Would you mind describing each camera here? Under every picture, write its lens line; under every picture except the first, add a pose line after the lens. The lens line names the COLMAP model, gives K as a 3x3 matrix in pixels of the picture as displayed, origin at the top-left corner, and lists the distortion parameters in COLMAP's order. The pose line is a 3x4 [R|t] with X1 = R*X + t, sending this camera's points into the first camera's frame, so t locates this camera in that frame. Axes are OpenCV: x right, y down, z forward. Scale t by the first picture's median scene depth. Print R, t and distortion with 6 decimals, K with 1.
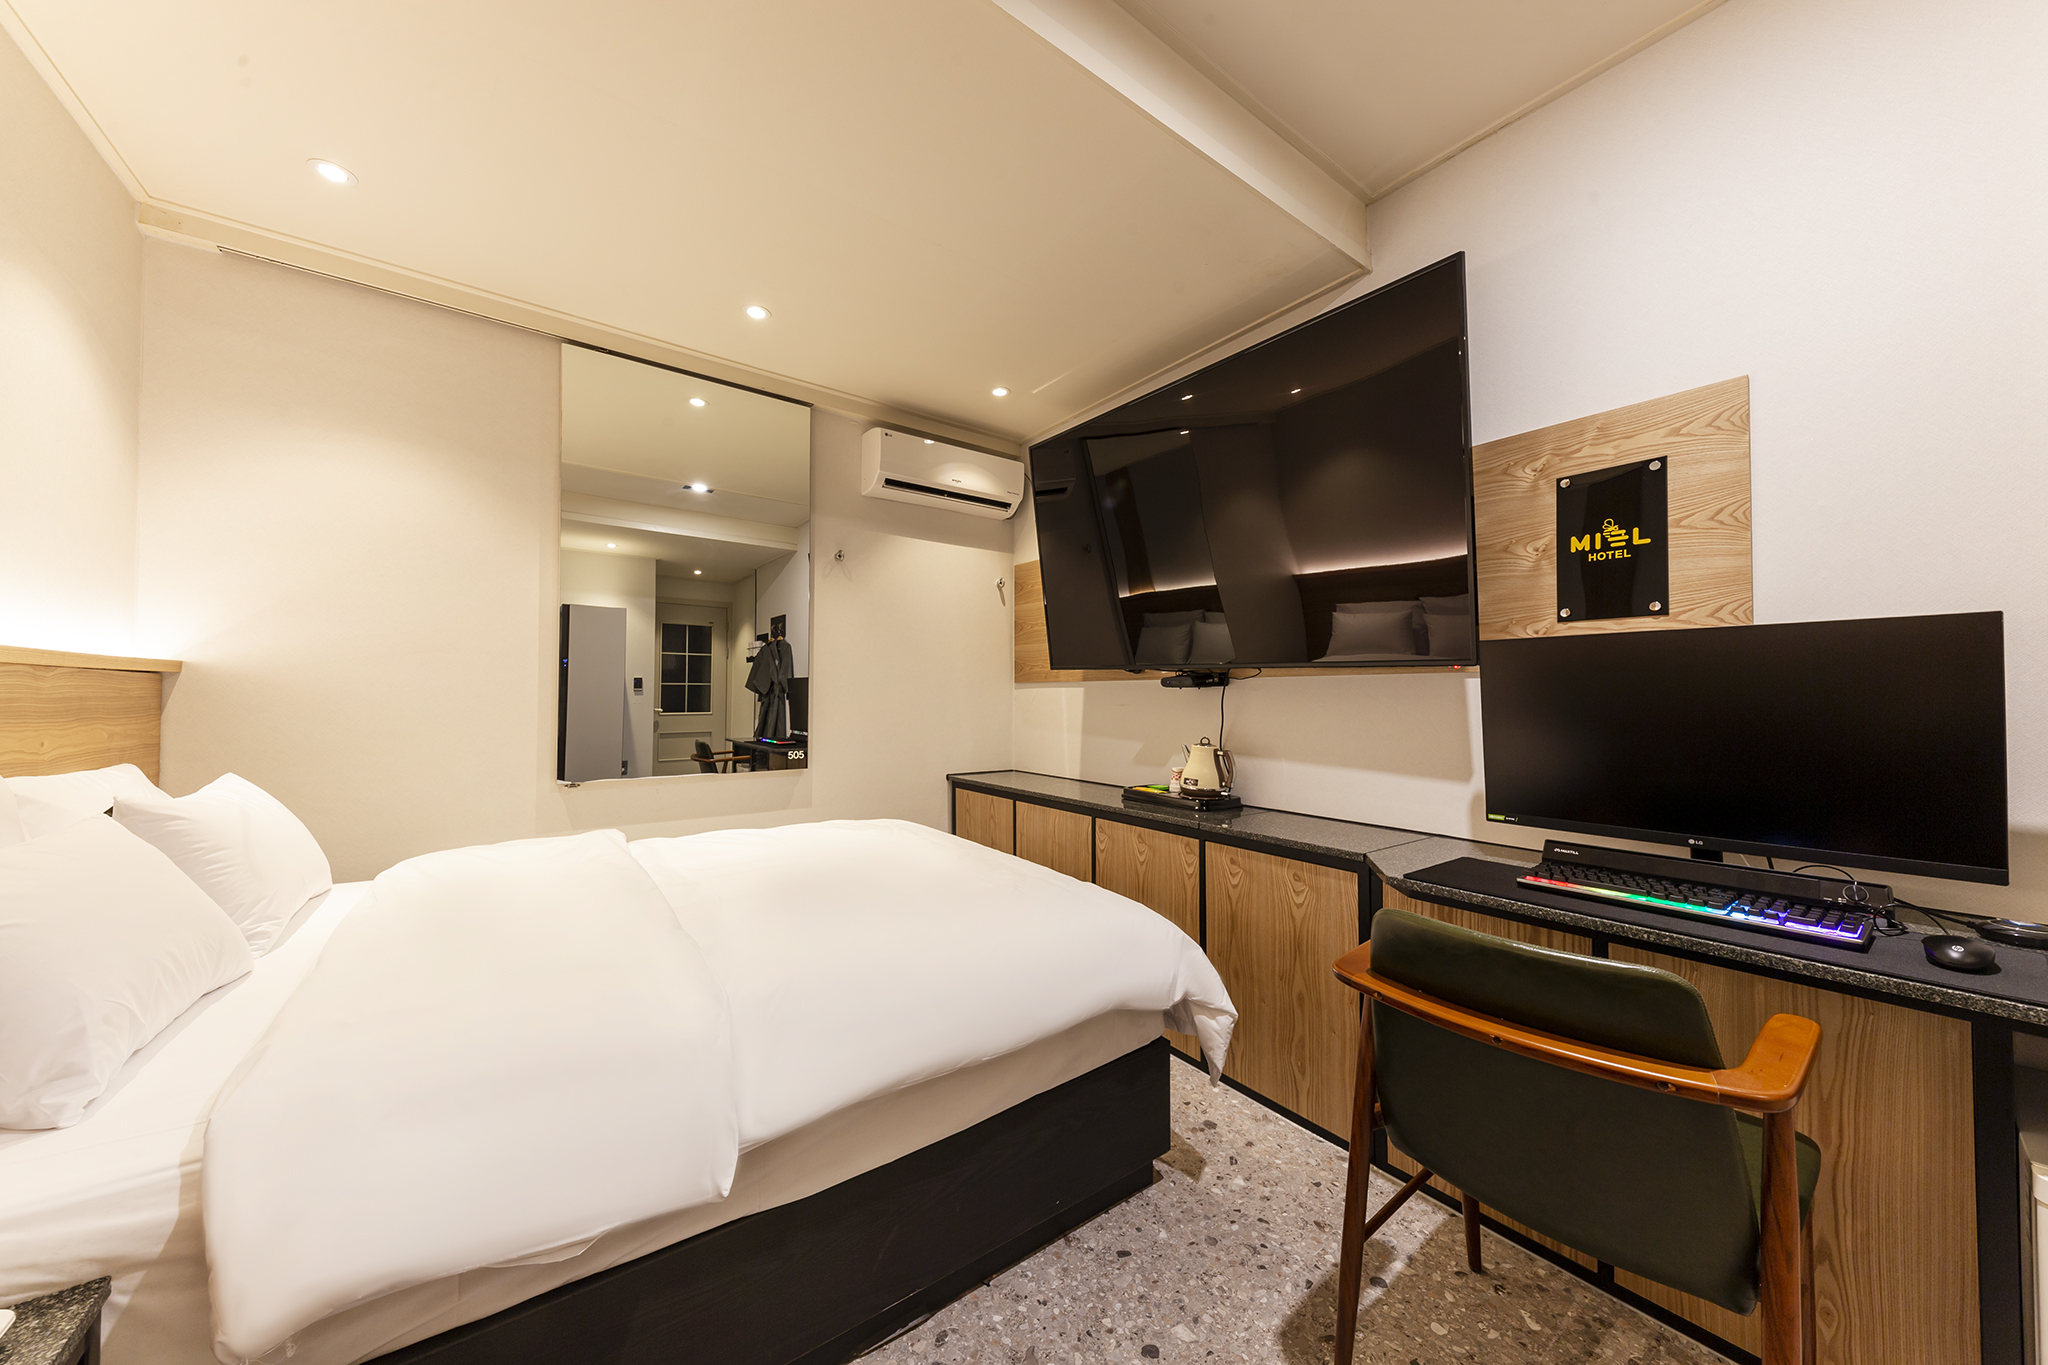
lens RADIAL K [[692.5, 0, 1026.1], [0, 692.5, 682.8], [0, 0, 1]] dist [0.019043, -0.006244]
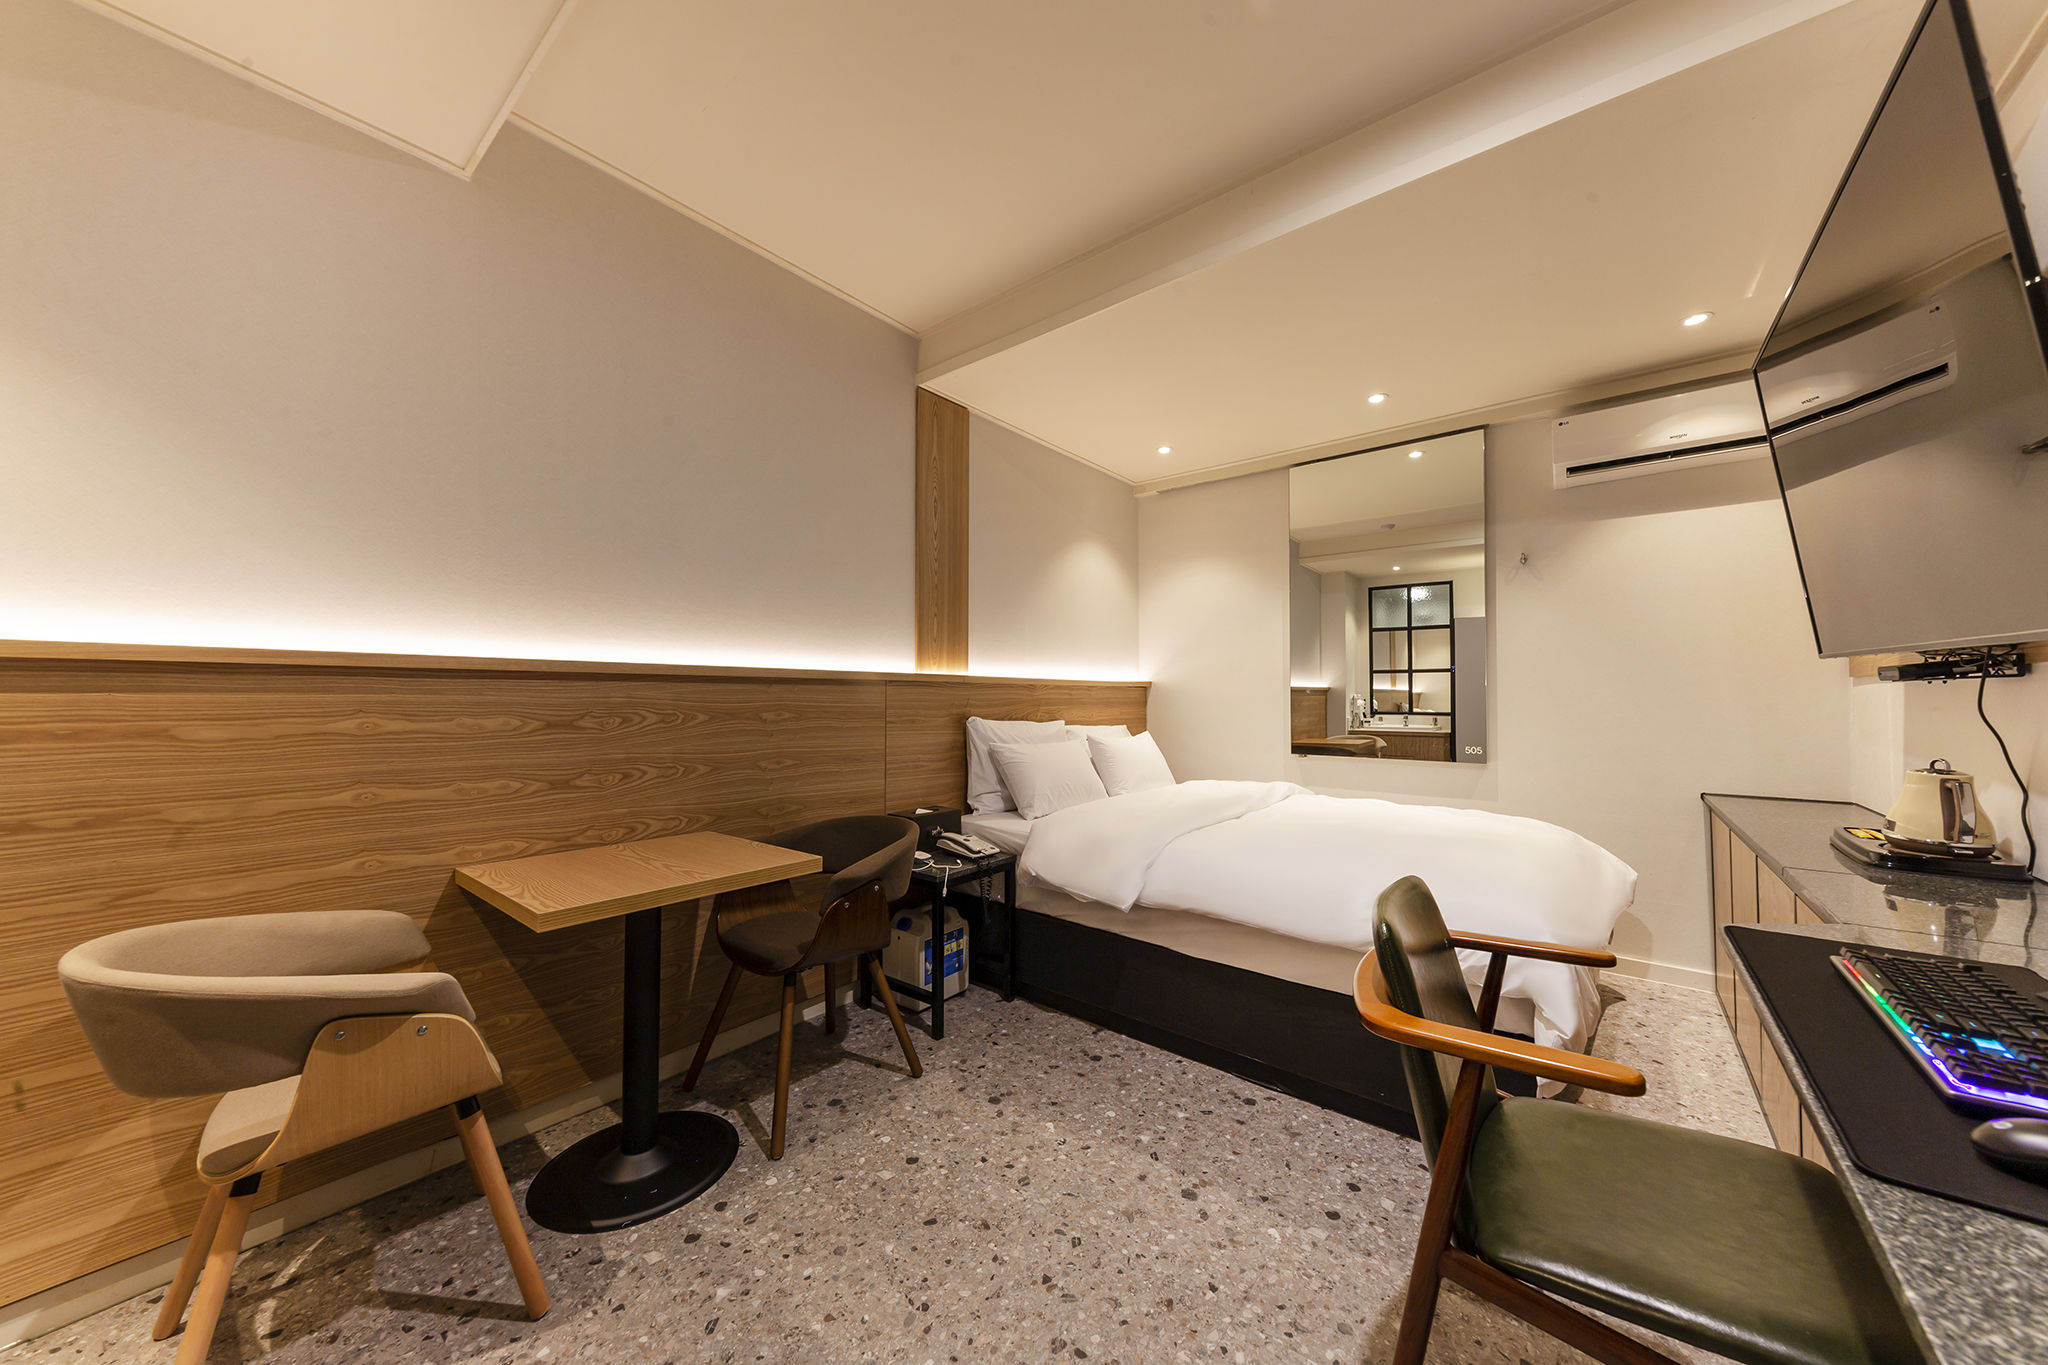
lens RADIAL K [[700.7, 0, 1018.0], [0, 700.7, 681.4], [0, 0, 1]] dist [0.001619, -0.000122]
pose [[0.242448, -0.024317, -0.969860, 0.670752], [0.019972, 0.999599, -0.020070, 0.003687], [0.969959, -0.014504, 0.242837, 0.035812]]
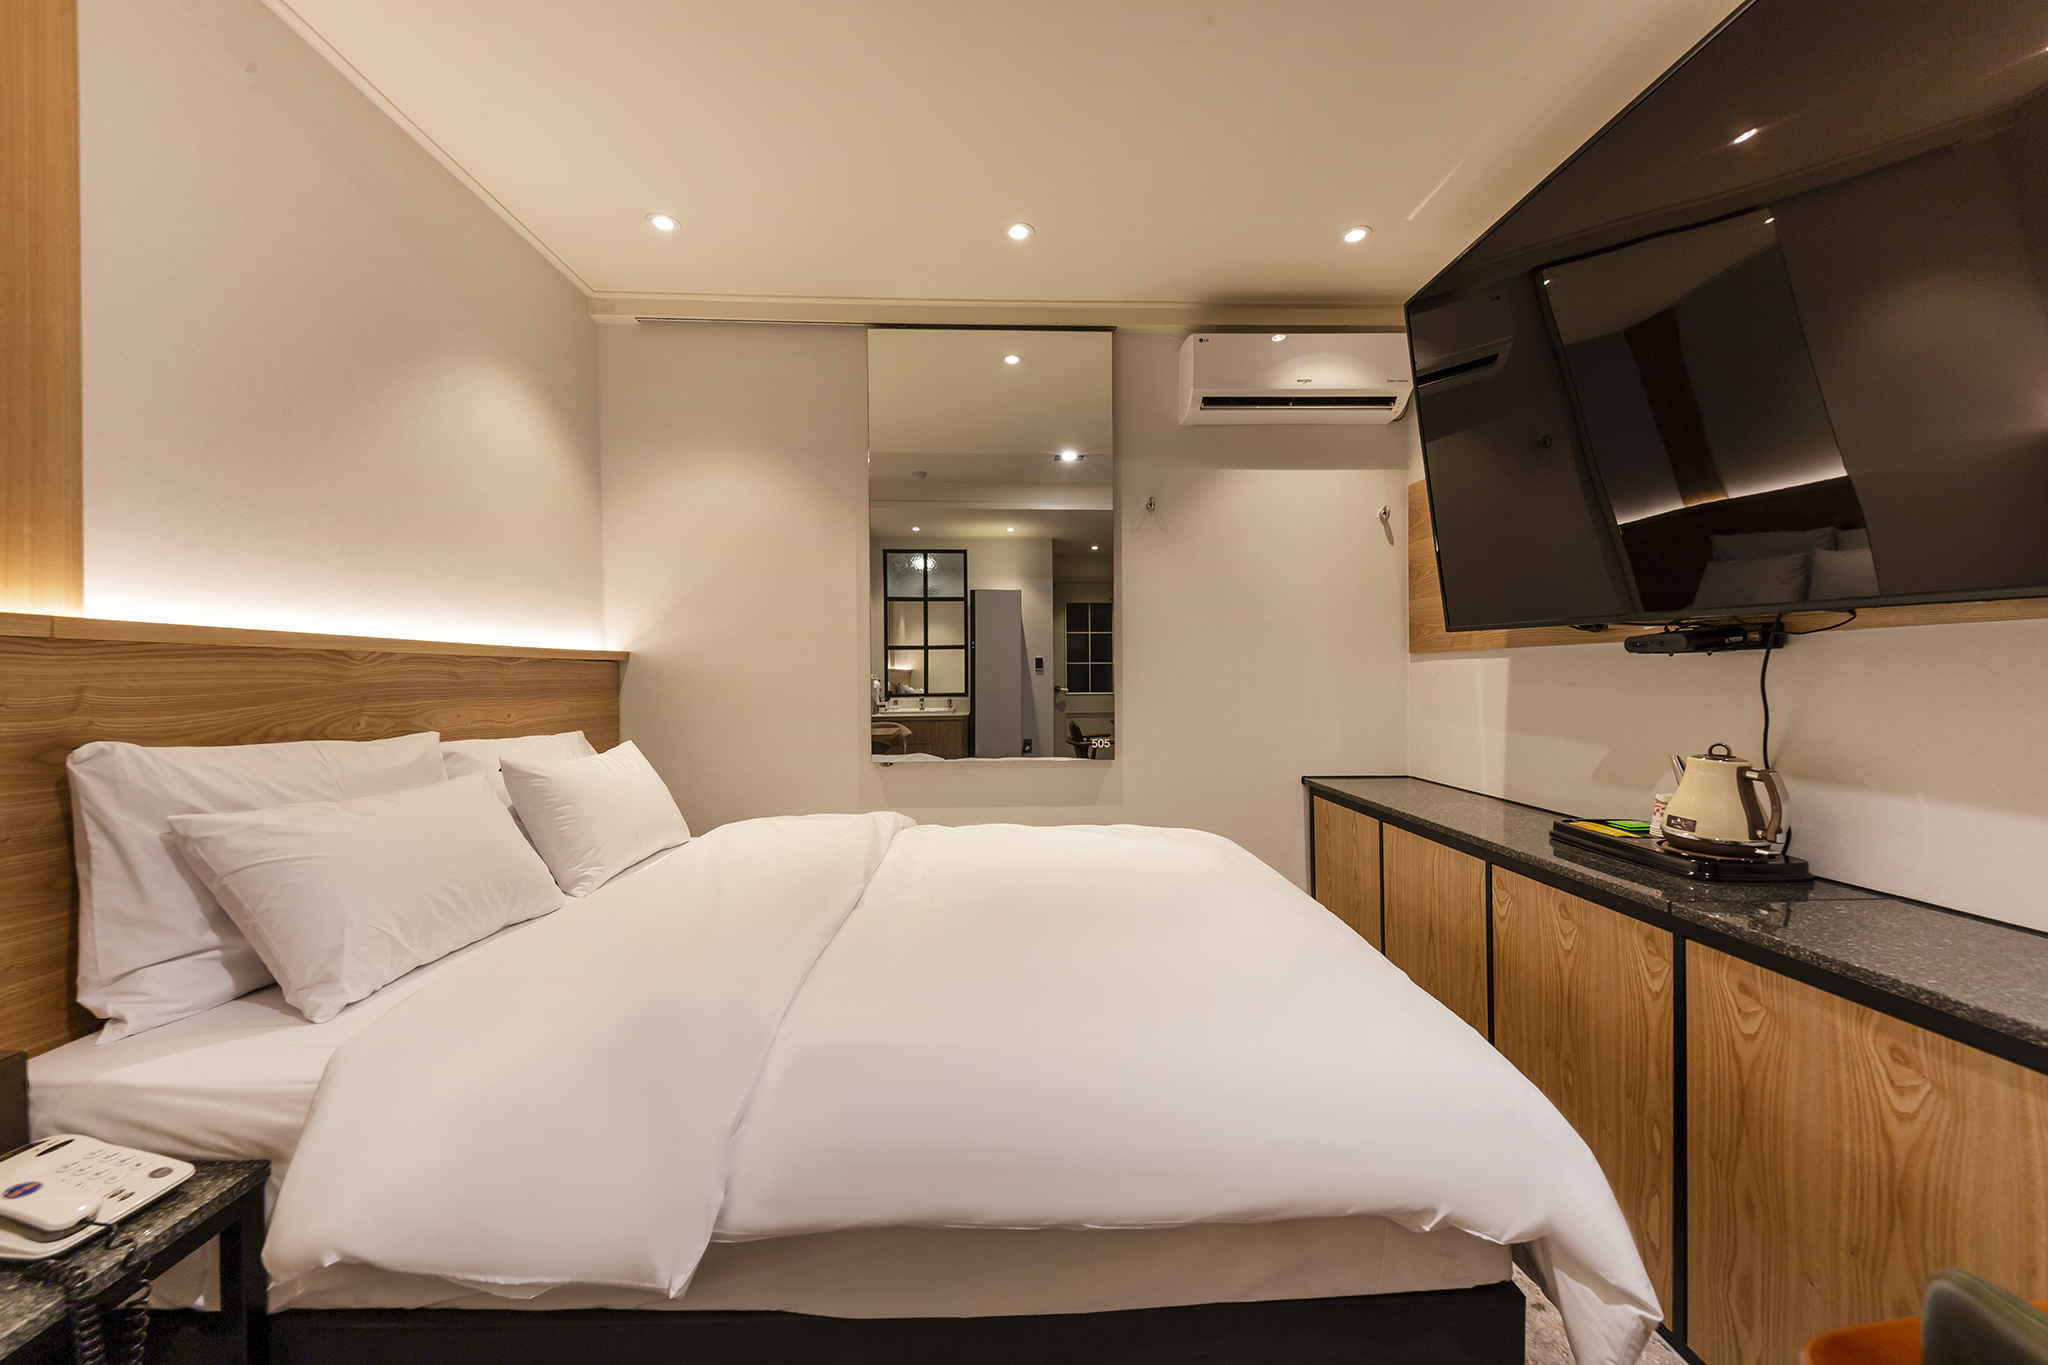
lens RADIAL K [[768.5, 0, 1028.2], [0, 768.5, 681.7], [0, 0, 1]] dist [0.021545, -0.010632]
pose [[0.824441, -0.004010, -0.565934, 0.156432], [0.020137, 0.999550, 0.022254, 0.005240], [0.565590, -0.029744, 0.824150, 0.193697]]
